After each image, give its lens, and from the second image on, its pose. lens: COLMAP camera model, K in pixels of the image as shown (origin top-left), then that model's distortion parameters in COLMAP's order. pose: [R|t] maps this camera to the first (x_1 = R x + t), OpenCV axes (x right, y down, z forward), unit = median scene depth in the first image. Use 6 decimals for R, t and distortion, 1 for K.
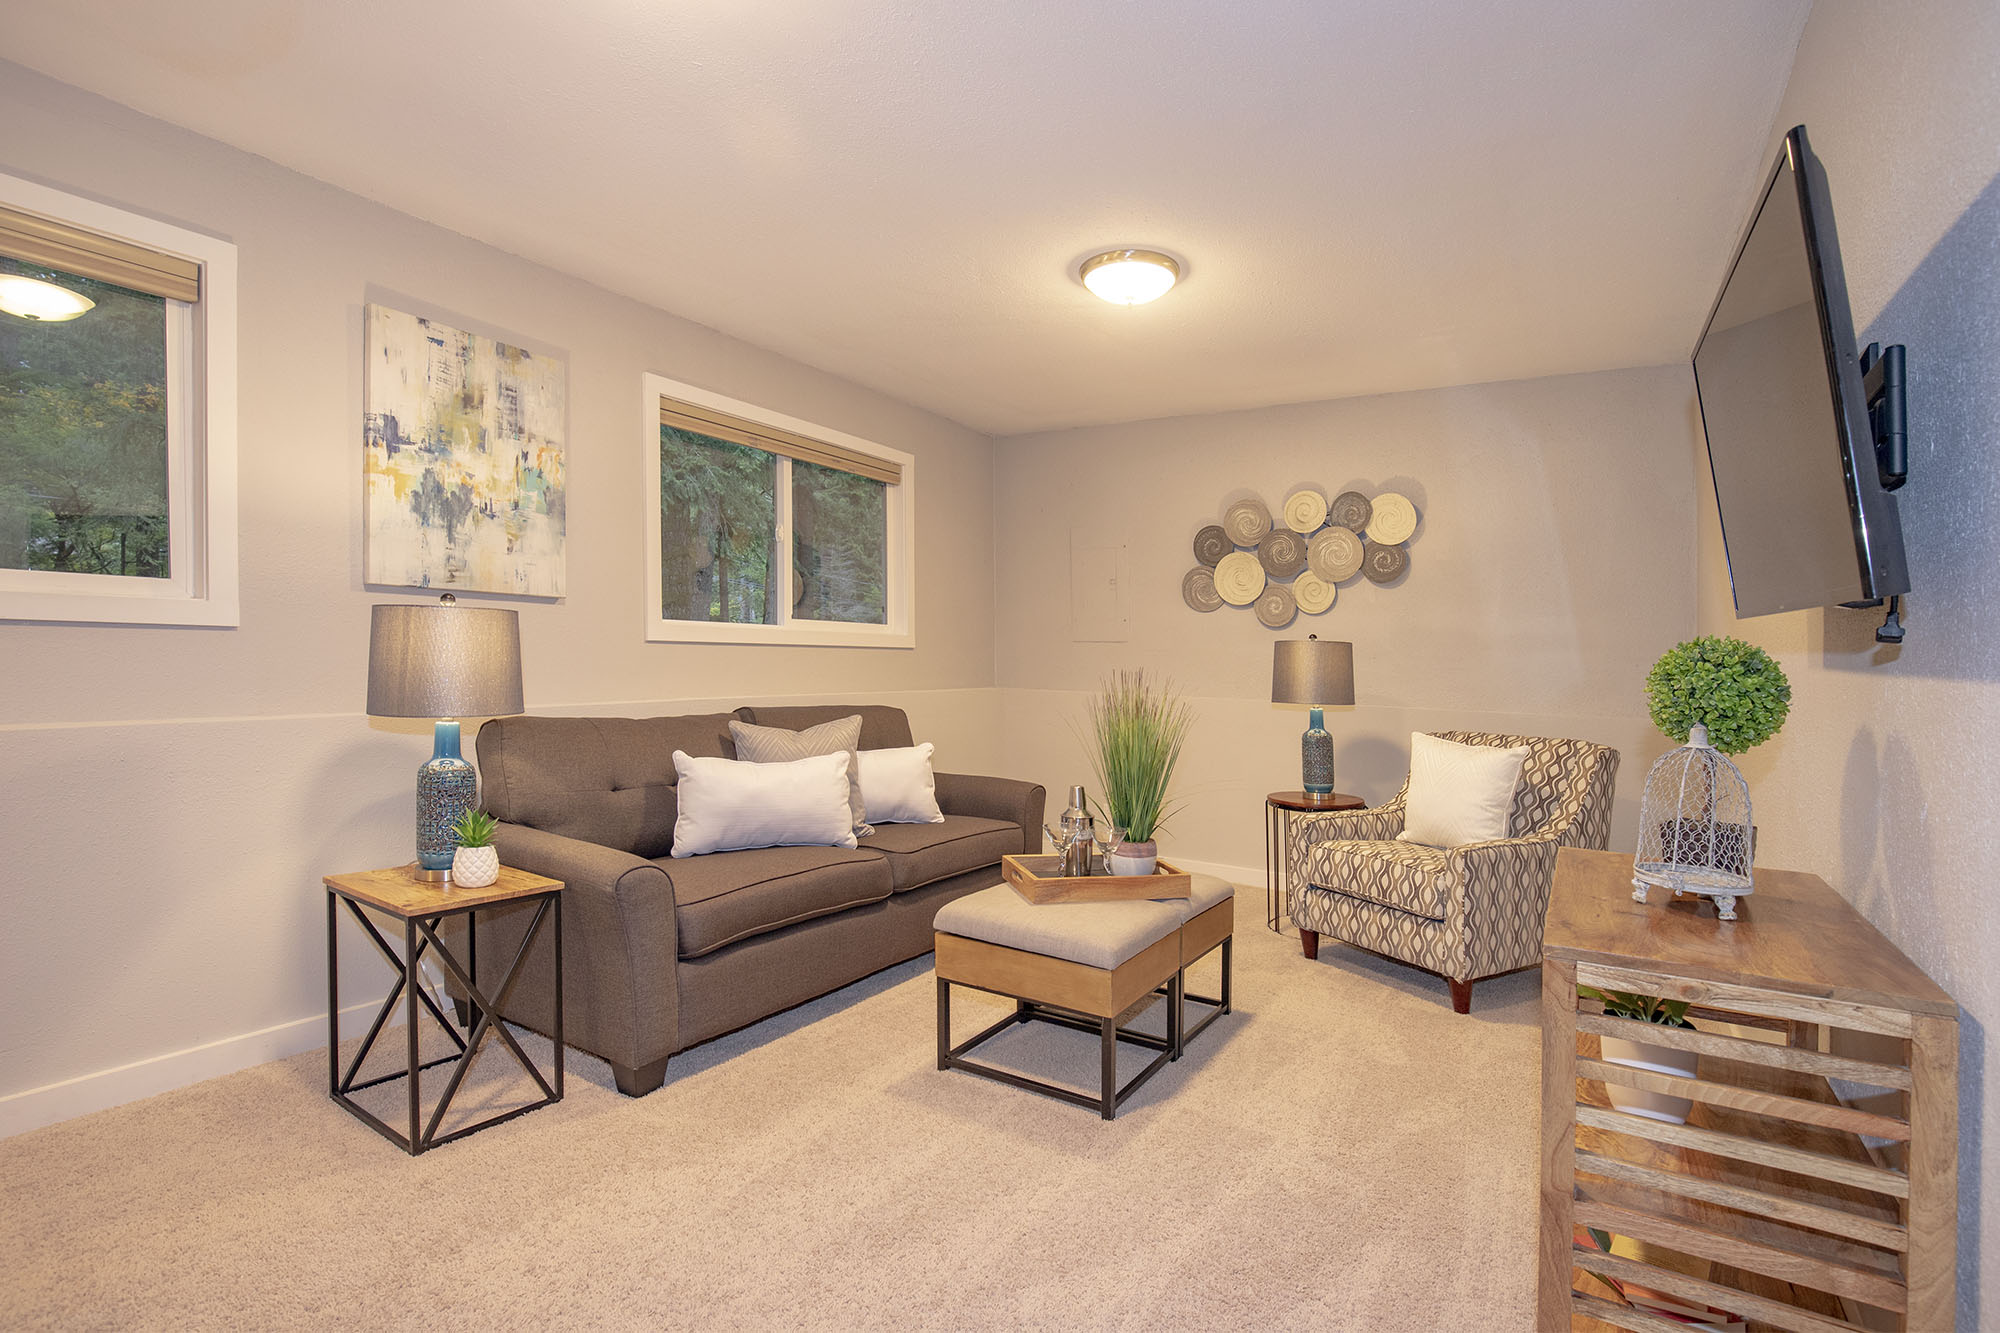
lens RADIAL K [[921.5, 0, 1000.0], [0, 921.5, 666.5], [0, 0, 1]] dist [-0.022162, -0.000148]
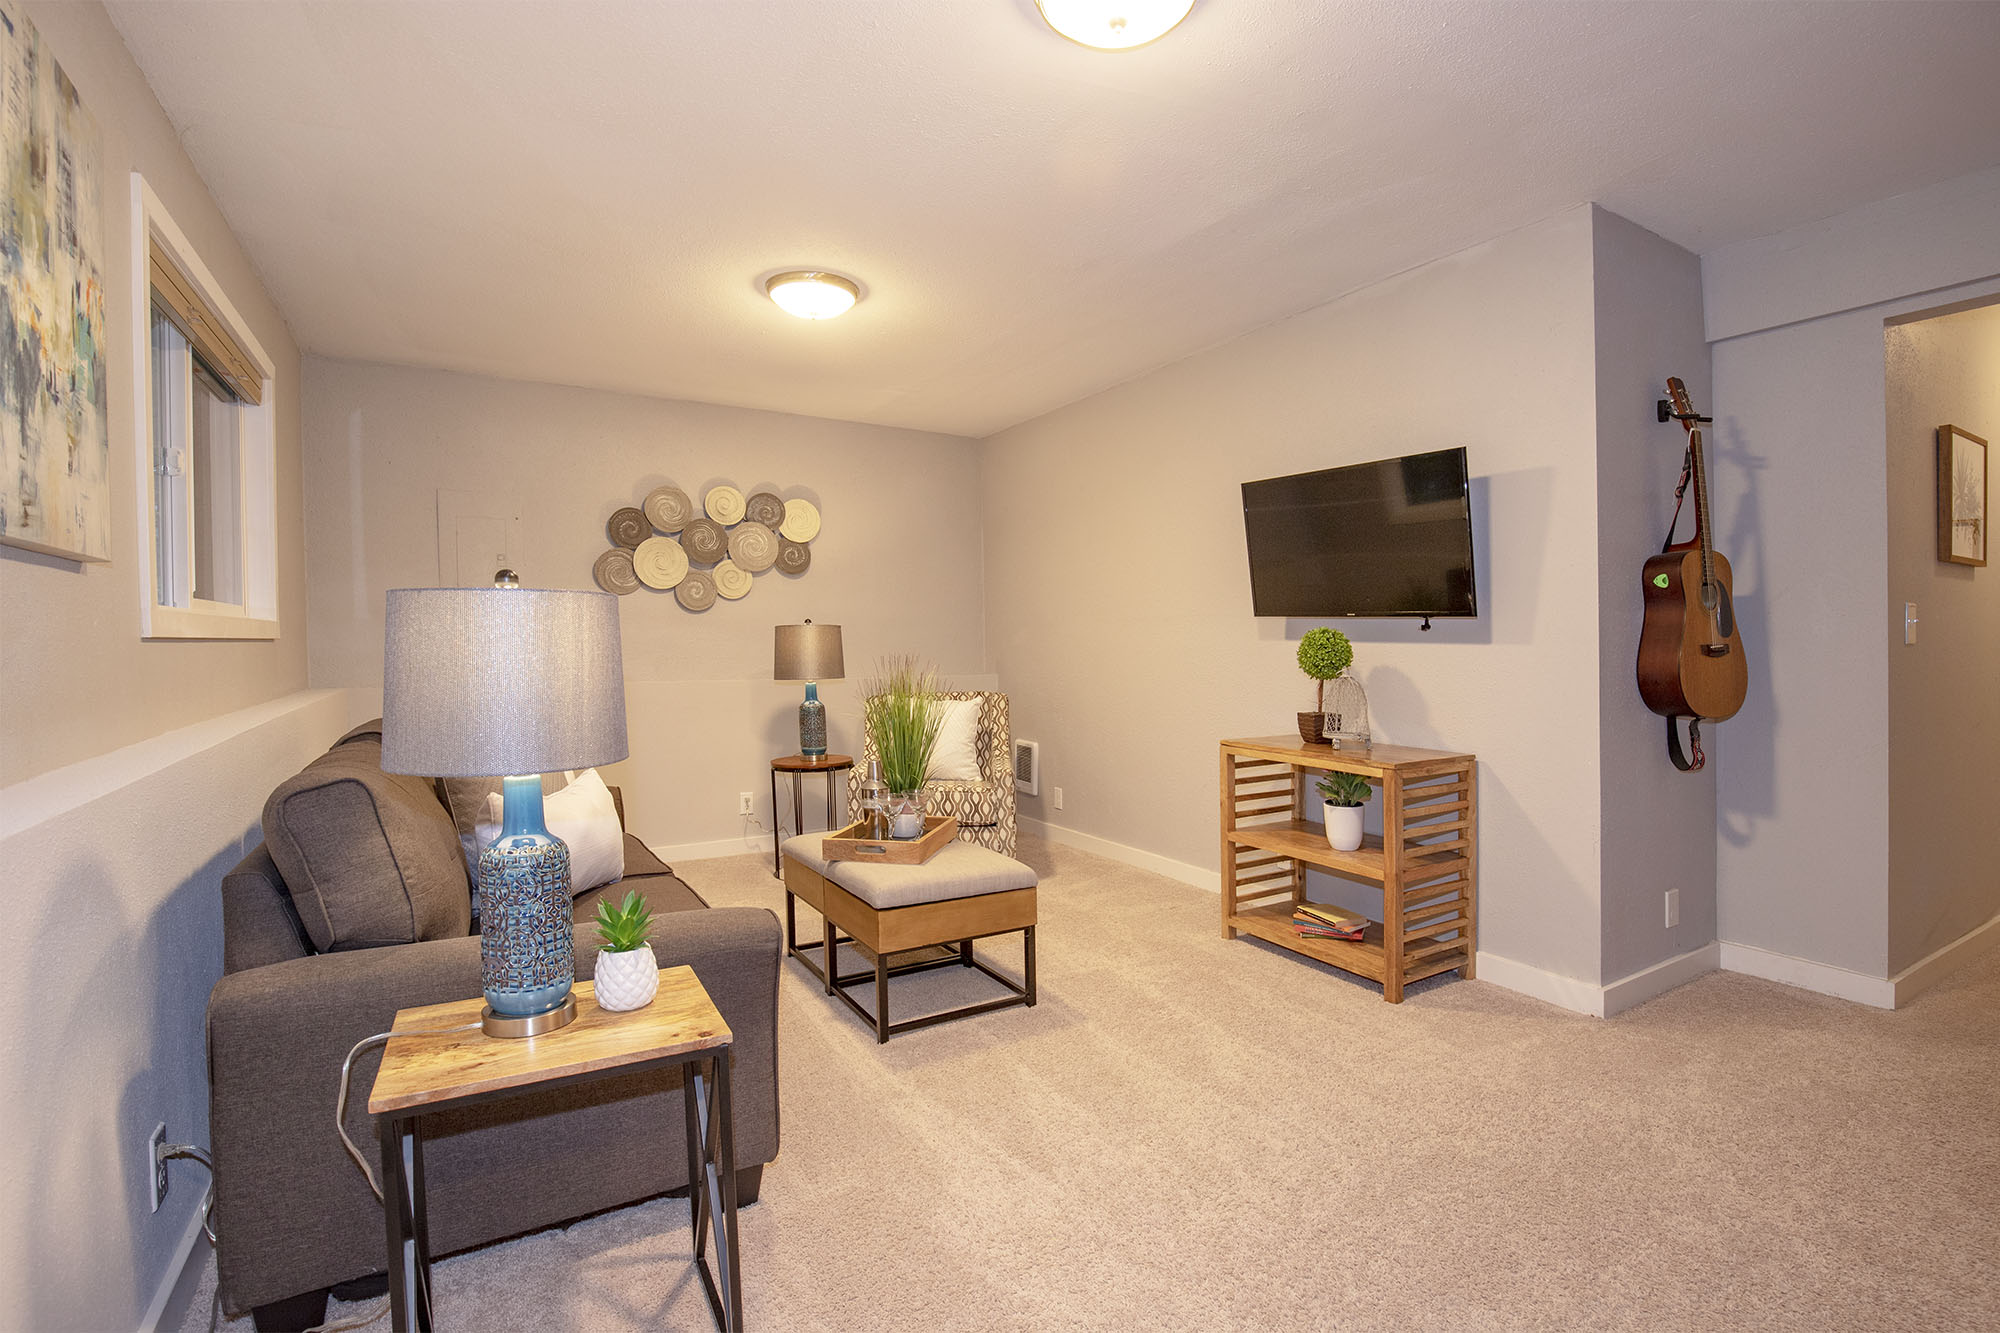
lens RADIAL K [[921.6, 0, 1009.2], [0, 921.6, 635.9], [0, 0, 1]] dist [-0.023907, -0.000534]
pose [[0.470862, -0.020617, 0.881966, -0.498902], [0.026027, 0.999616, 0.009472, -0.016392], [-0.881823, 0.018495, 0.471218, 0.204336]]
